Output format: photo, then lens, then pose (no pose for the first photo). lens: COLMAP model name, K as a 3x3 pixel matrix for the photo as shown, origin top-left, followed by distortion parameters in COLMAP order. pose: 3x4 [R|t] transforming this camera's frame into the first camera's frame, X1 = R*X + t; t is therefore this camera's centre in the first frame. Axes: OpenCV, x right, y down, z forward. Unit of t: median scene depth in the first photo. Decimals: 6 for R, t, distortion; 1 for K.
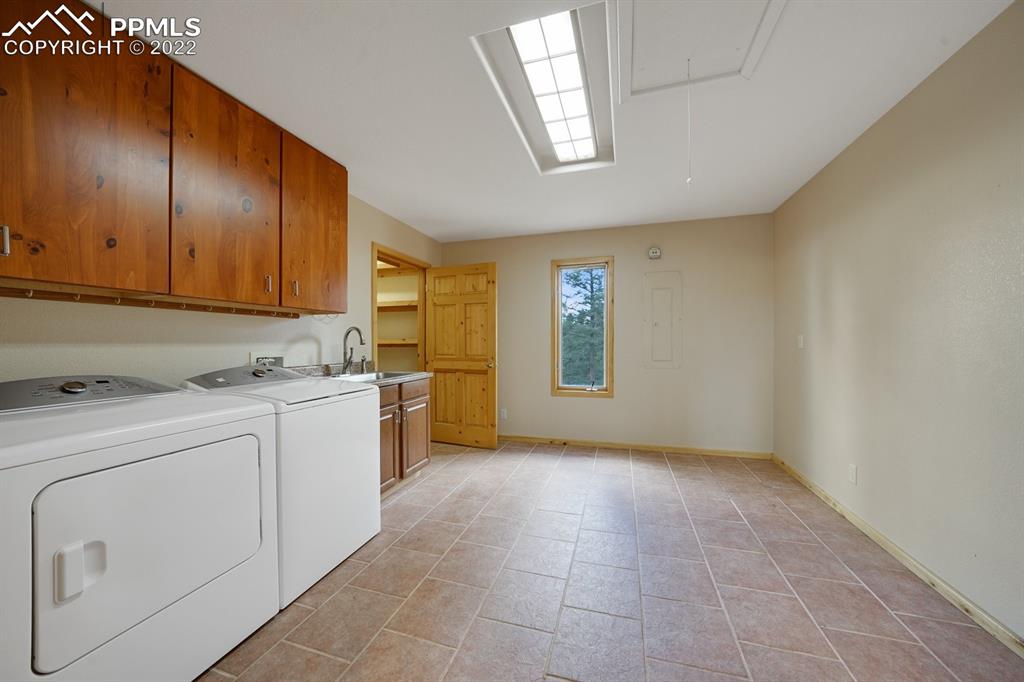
lens RADIAL K [[355.8, 0, 516.0], [0, 355.8, 343.5], [0, 0, 1]] dist [-0.000344, -0.000007]
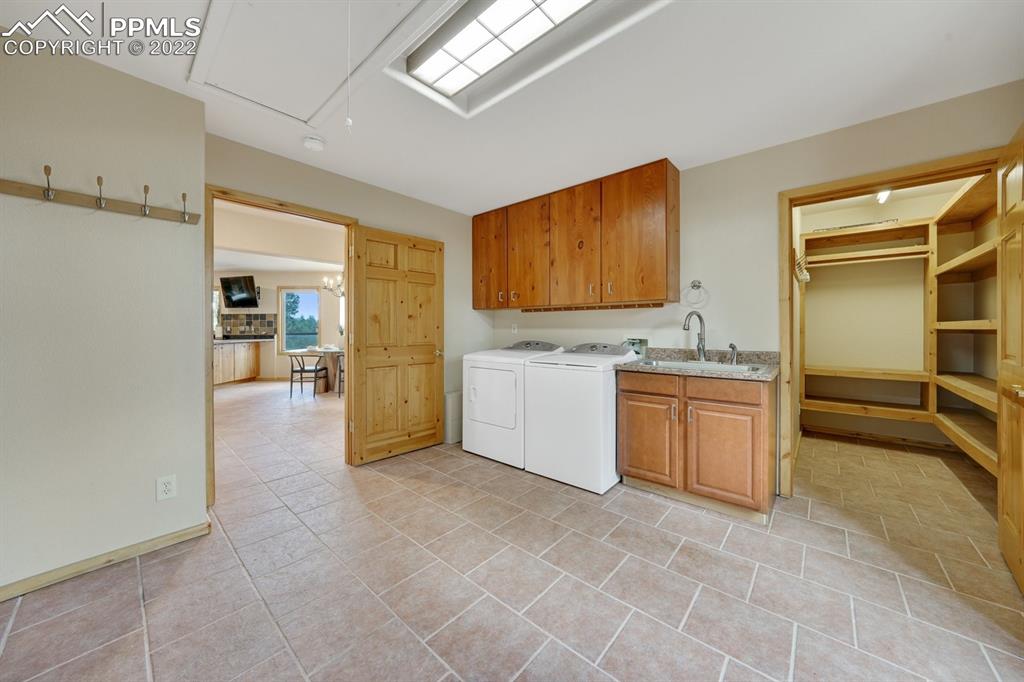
lens RADIAL K [[354.8, 0, 508.5], [0, 354.8, 329.0], [0, 0, 1]] dist [-0.000999, -0.000088]
pose [[-0.408637, 0.004506, -0.912686, 0.822123], [-0.001320, 0.999984, 0.005528, -0.005190], [0.912696, 0.003463, -0.408625, 1.273815]]
